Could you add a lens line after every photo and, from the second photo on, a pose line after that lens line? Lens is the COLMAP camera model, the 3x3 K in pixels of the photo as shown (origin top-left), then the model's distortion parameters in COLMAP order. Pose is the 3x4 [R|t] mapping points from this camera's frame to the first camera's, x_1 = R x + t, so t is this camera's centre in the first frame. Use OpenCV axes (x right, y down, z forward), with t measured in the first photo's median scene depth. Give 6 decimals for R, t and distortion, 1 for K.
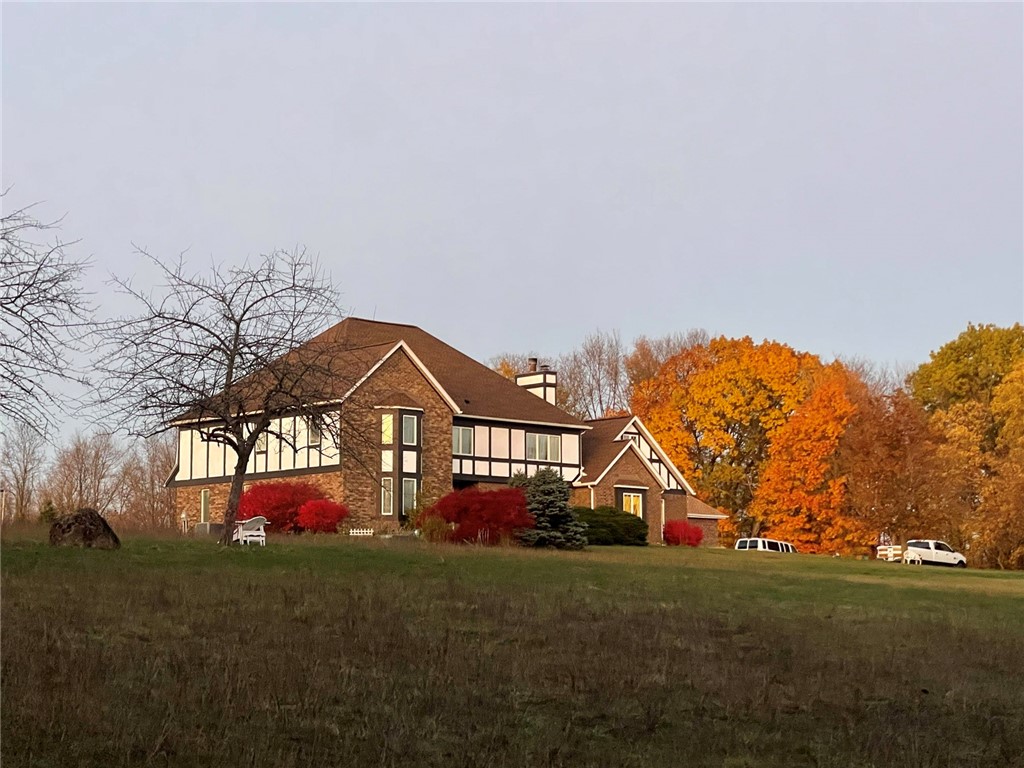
lens RADIAL K [[2085.6, 0, 512.8], [0, 2085.6, 384.2], [0, 0, 1]] dist [0.004059, 0.000000]
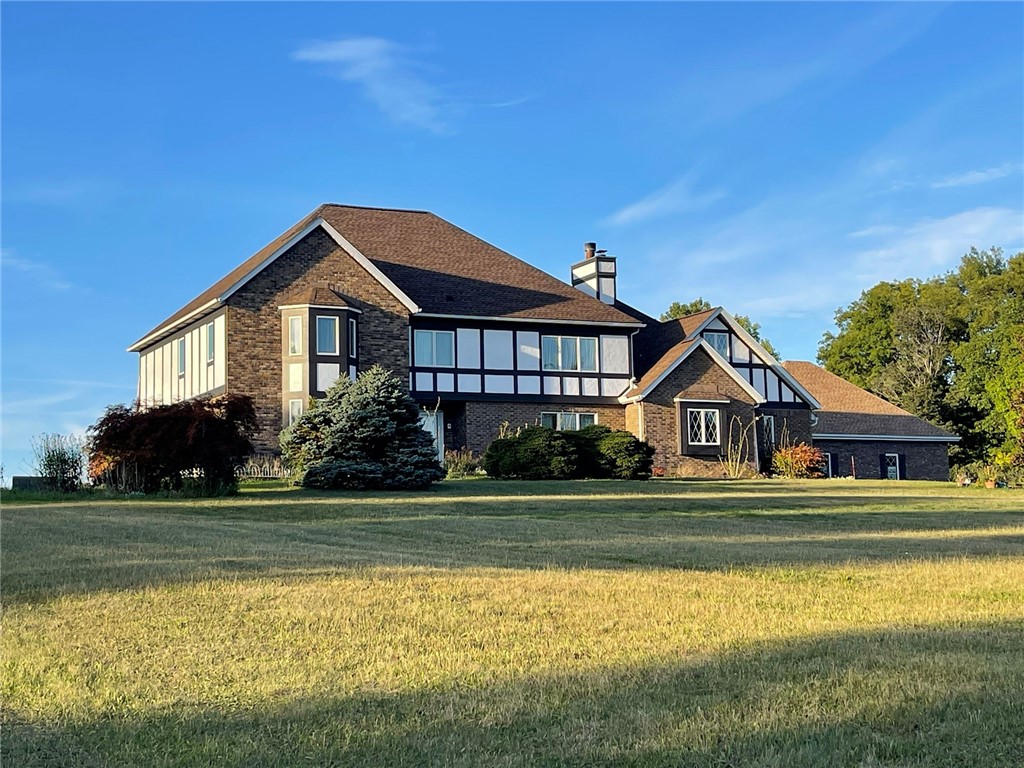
lens RADIAL K [[1720.5, 0, 511.3], [0, 1720.5, 381.9], [0, 0, 1]] dist [-0.047793, 0.000000]
pose [[0.941863, -0.048747, -0.332442, 0.205796], [0.054304, 0.998497, 0.007439, 0.035131], [0.331580, -0.025059, 0.943094, 0.401770]]
